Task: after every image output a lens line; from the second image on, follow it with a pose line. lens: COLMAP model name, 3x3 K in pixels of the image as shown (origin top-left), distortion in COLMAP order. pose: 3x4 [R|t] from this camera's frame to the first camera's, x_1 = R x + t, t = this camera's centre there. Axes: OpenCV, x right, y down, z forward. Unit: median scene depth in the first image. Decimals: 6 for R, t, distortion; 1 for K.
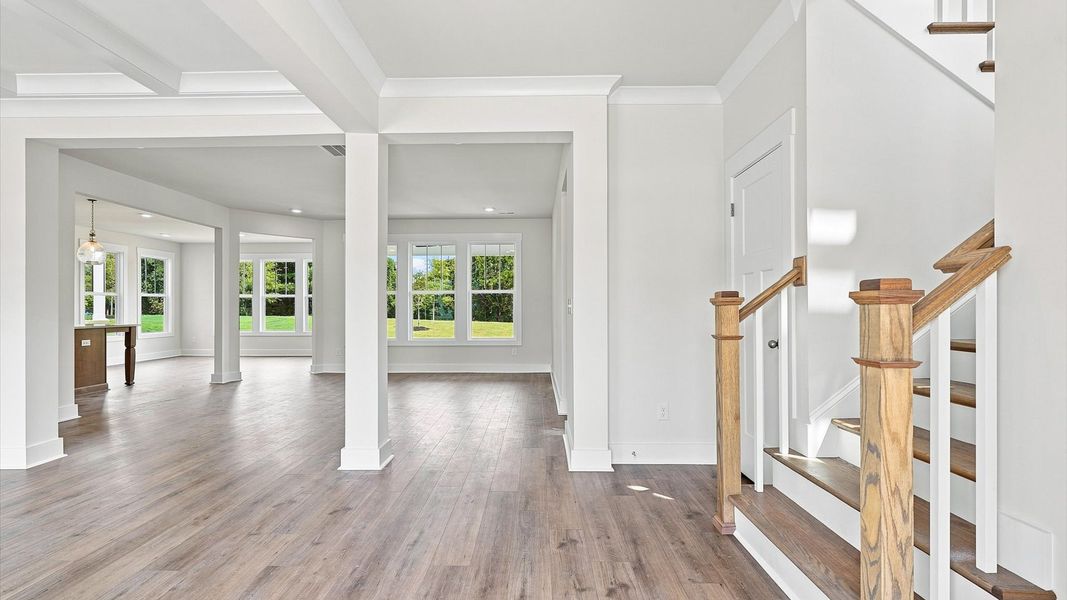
lens RADIAL K [[493.4, 0, 534.4], [0, 493.4, 308.7], [0, 0, 1]] dist [-0.002626, -0.000282]
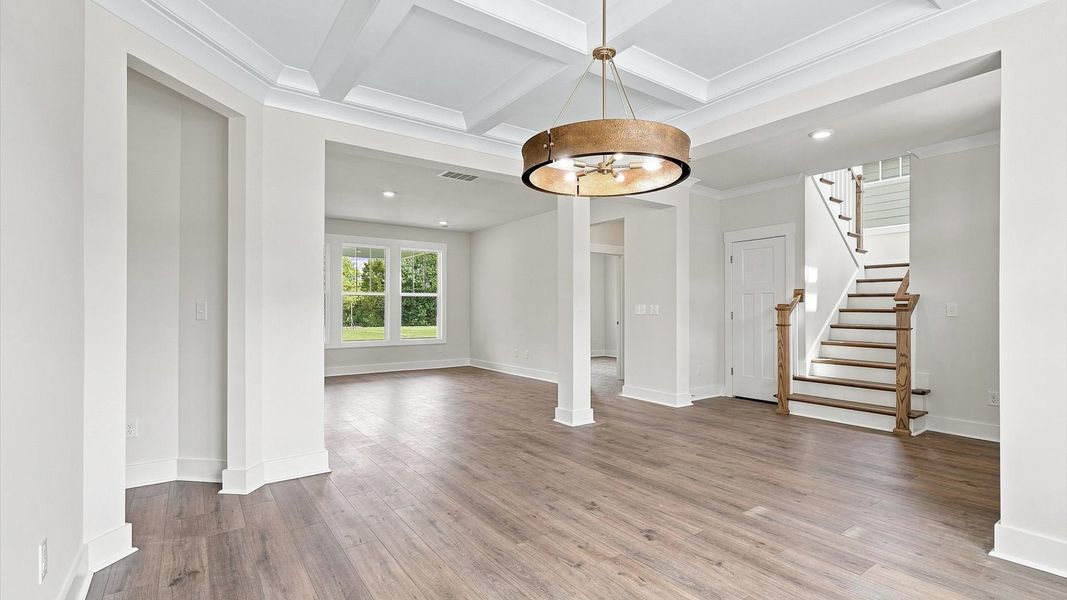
lens RADIAL K [[493.4, 0, 534.4], [0, 493.4, 308.7], [0, 0, 1]] dist [-0.002626, -0.000282]
pose [[0.797016, 0.002888, 0.603952, -0.602656], [-0.002046, 0.999996, -0.002082, -0.002623], [-0.603955, 0.000424, 0.797018, -0.024582]]
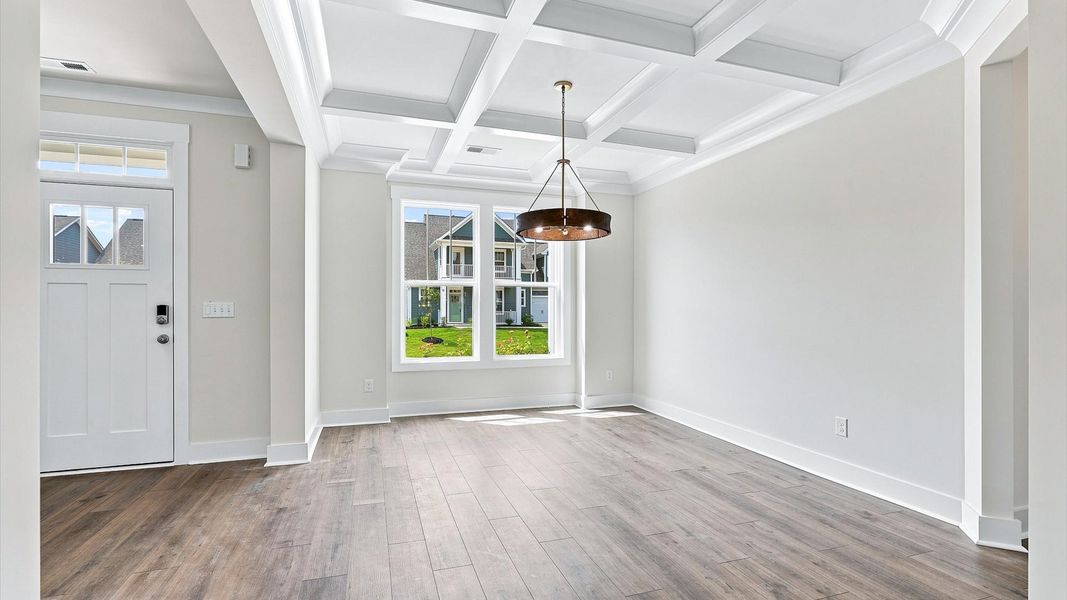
lens RADIAL K [[493.4, 0, 534.4], [0, 493.4, 308.7], [0, 0, 1]] dist [-0.002626, -0.000282]
pose [[-0.935108, -0.002728, -0.354352, -0.225533], [-0.001306, 0.999990, -0.004252, -0.001062], [0.354360, -0.003513, -0.935103, 0.583767]]
